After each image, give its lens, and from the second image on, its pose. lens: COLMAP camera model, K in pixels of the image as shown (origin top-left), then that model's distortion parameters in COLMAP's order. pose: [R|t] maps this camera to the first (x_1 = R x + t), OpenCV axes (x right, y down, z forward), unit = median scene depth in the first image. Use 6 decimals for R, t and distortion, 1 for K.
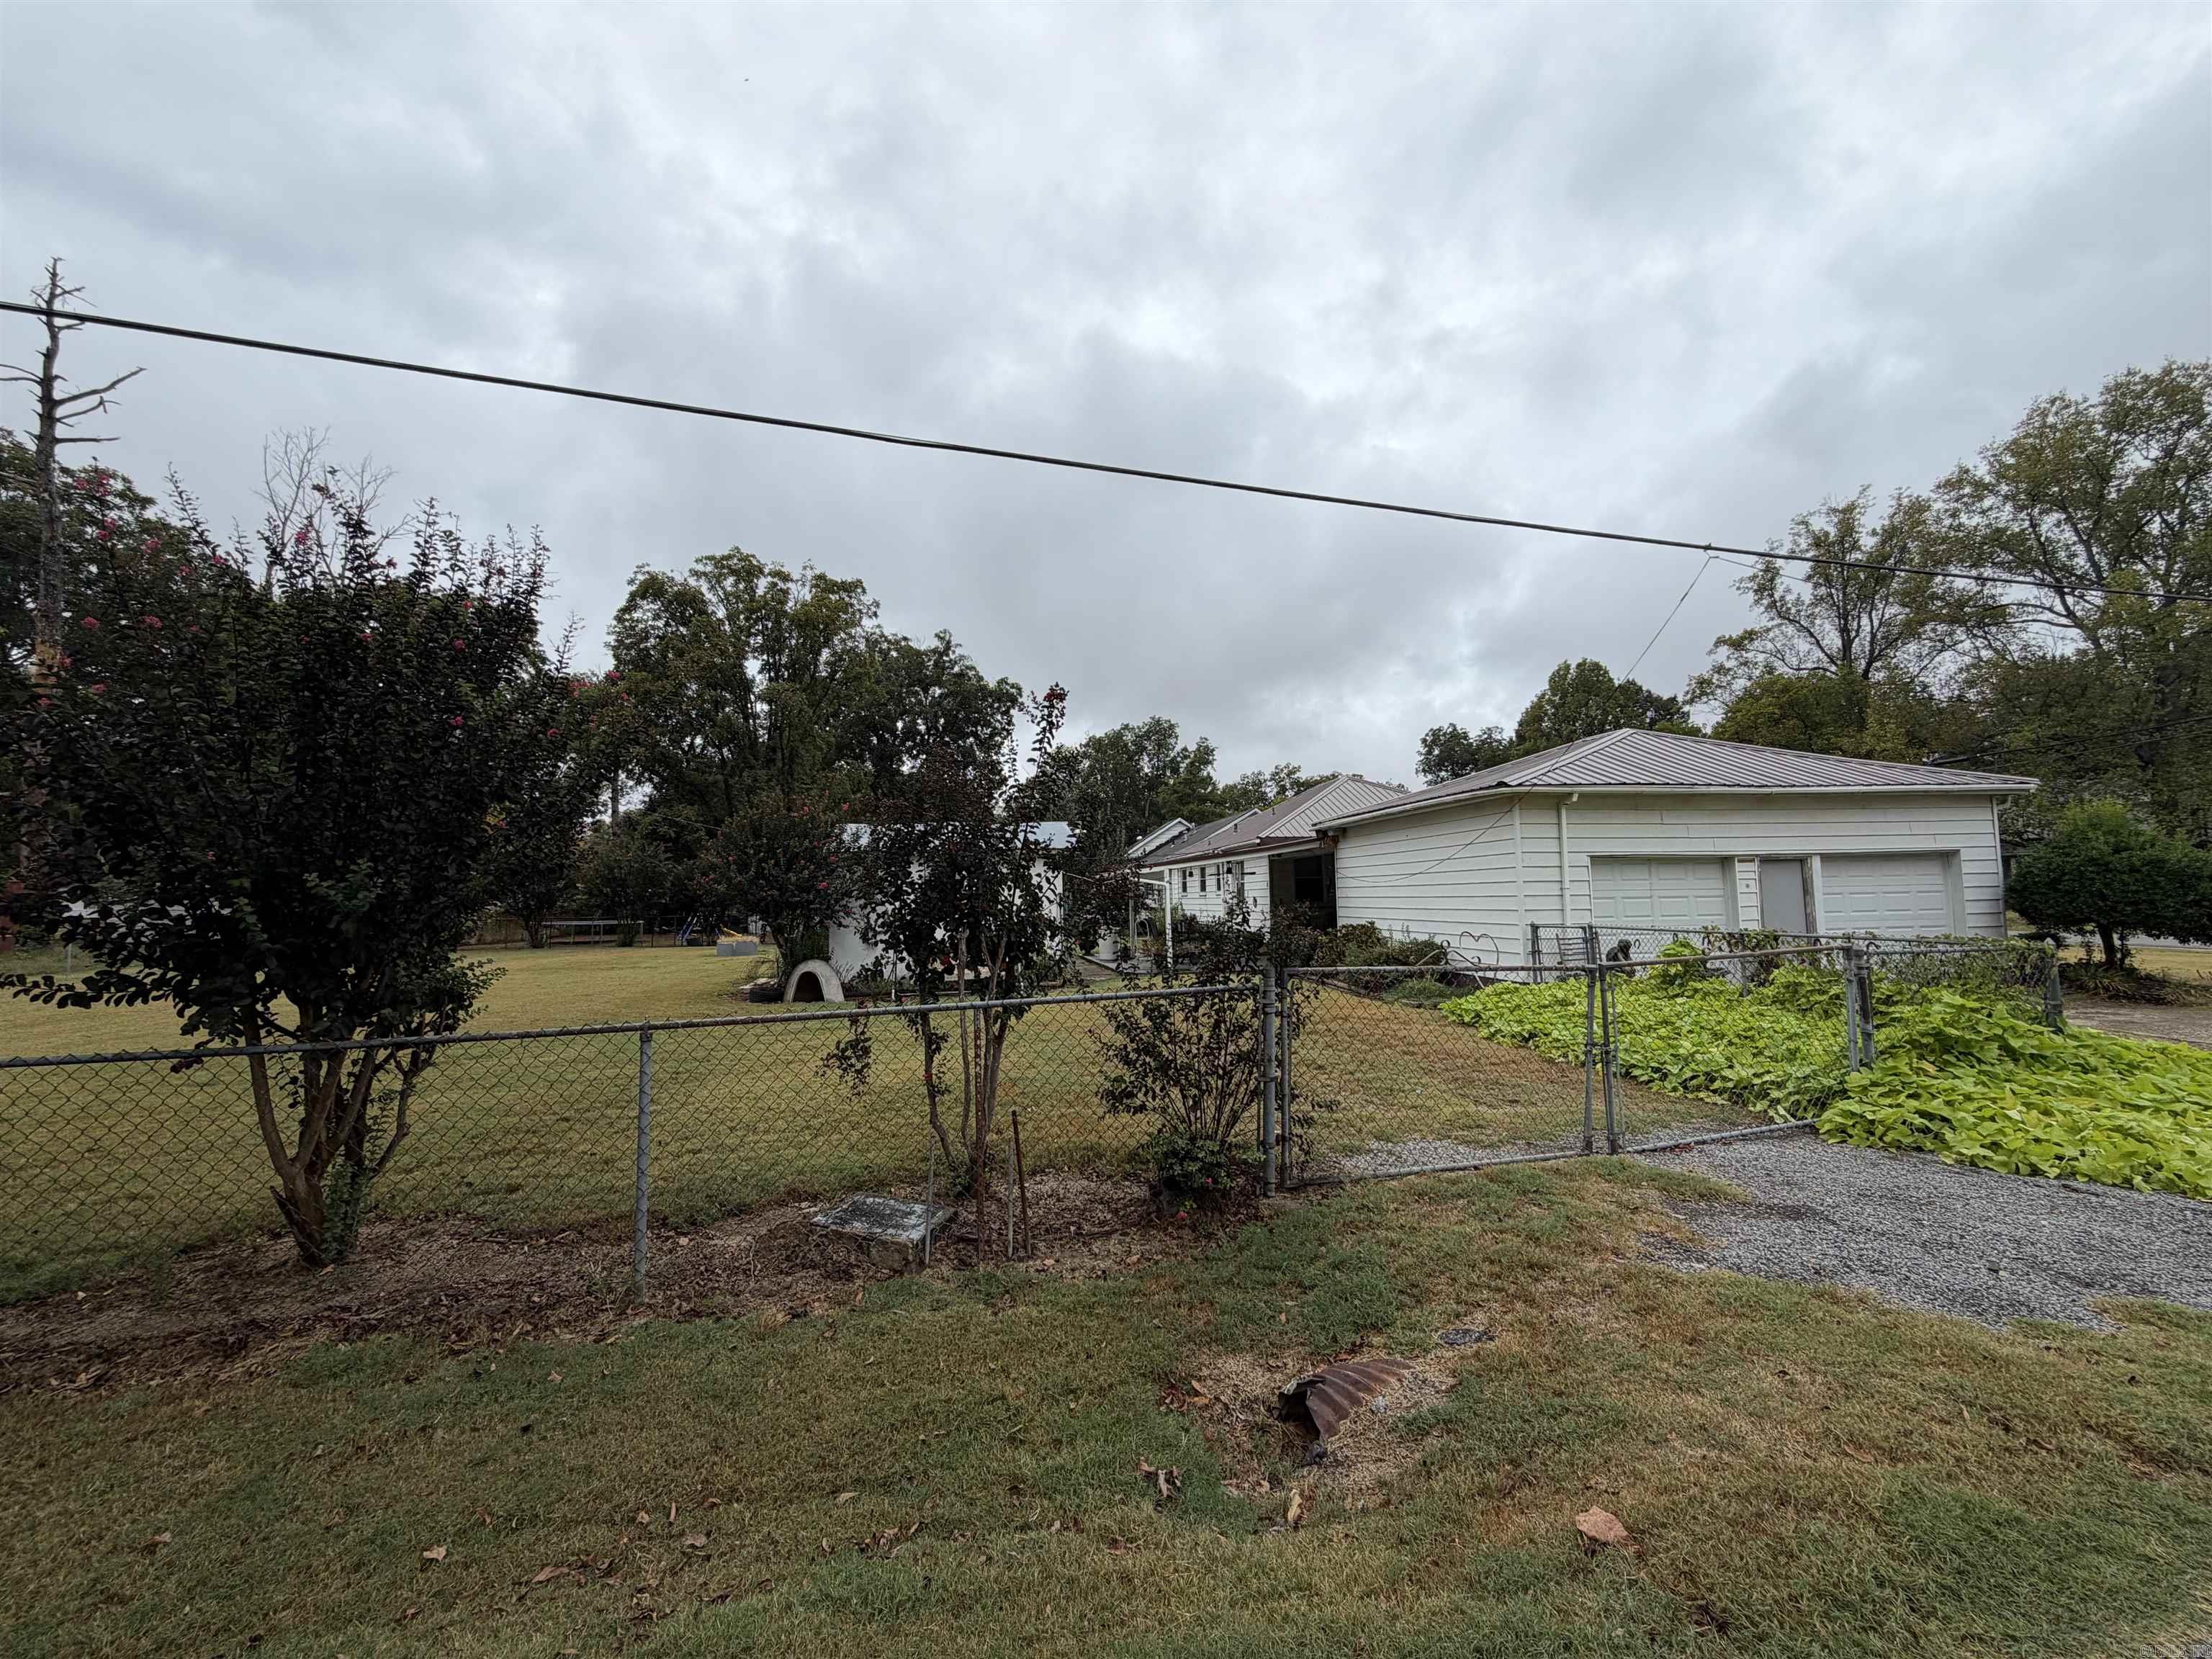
lens RADIAL K [[894.4, 0, 1101.1], [0, 894.4, 839.4], [0, 0, 1]] dist [0.023631, -0.000047]
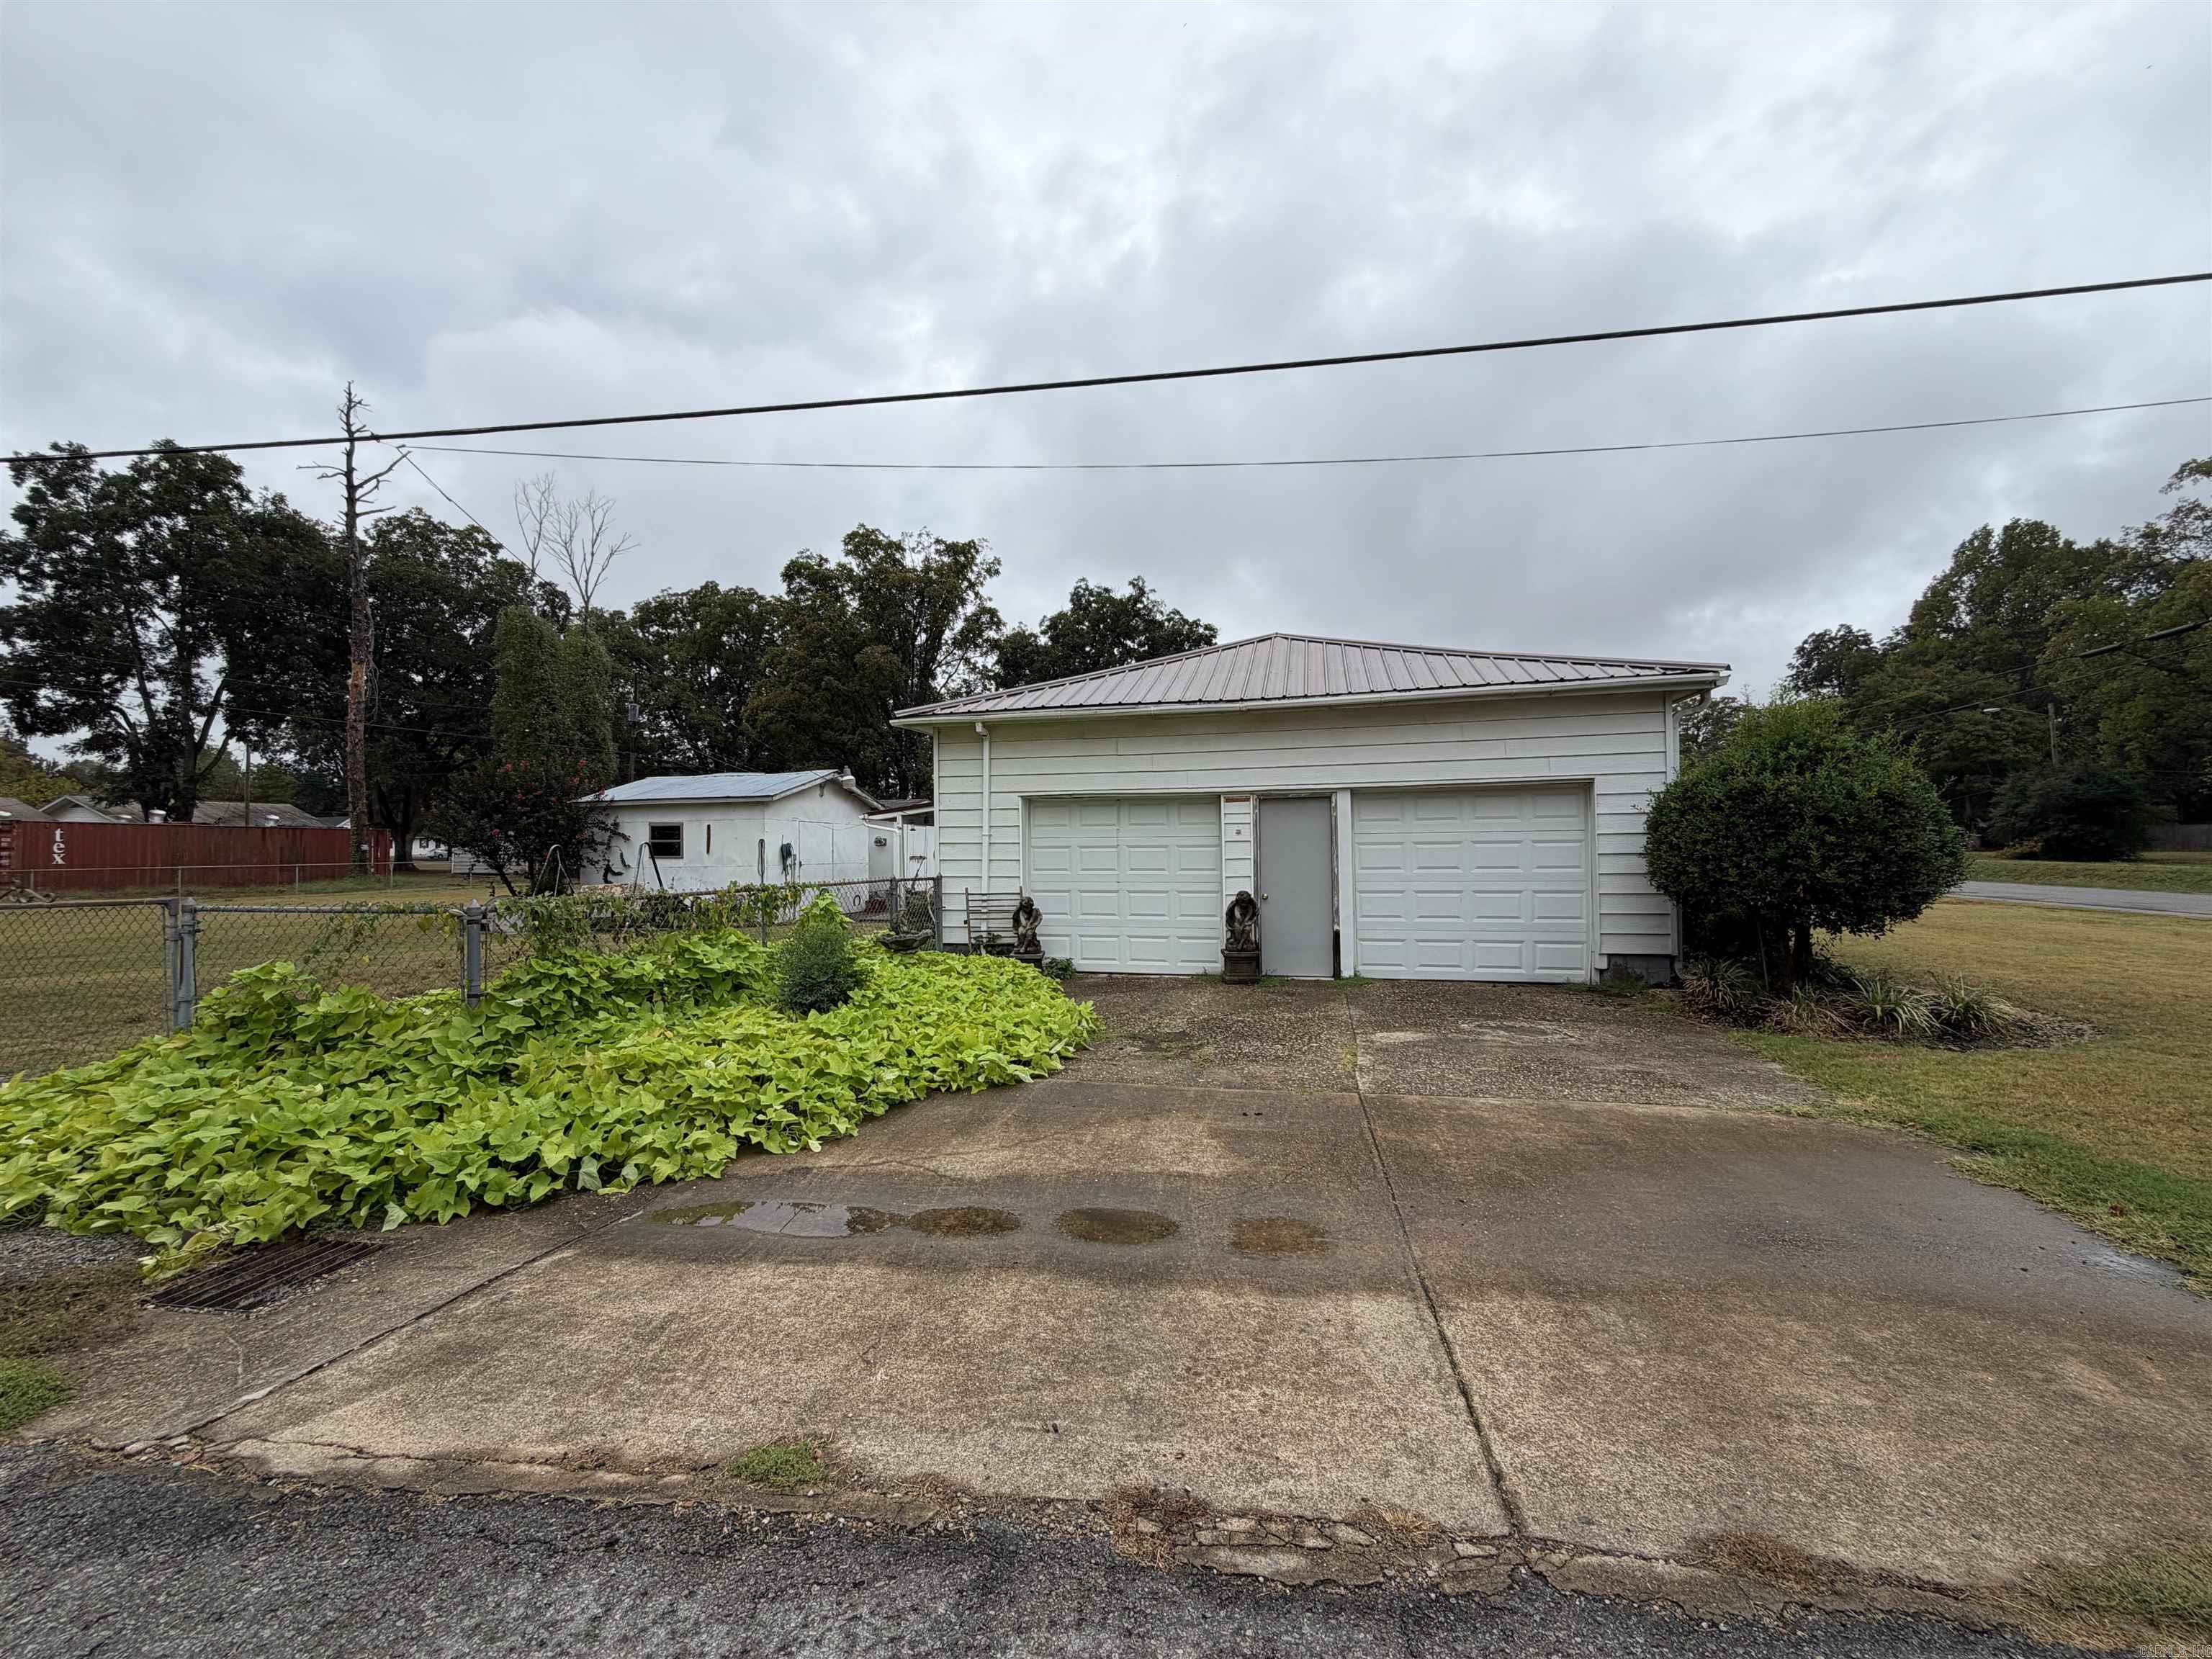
lens RADIAL K [[894.4, 0, 1114.0], [0, 894.4, 806.4], [0, 0, 1]] dist [0.023631, -0.000047]
pose [[0.924401, -0.007334, -0.381351, 0.275793], [0.016267, 0.999663, 0.020207, 0.003921], [0.381075, -0.024883, 0.924209, 0.083085]]
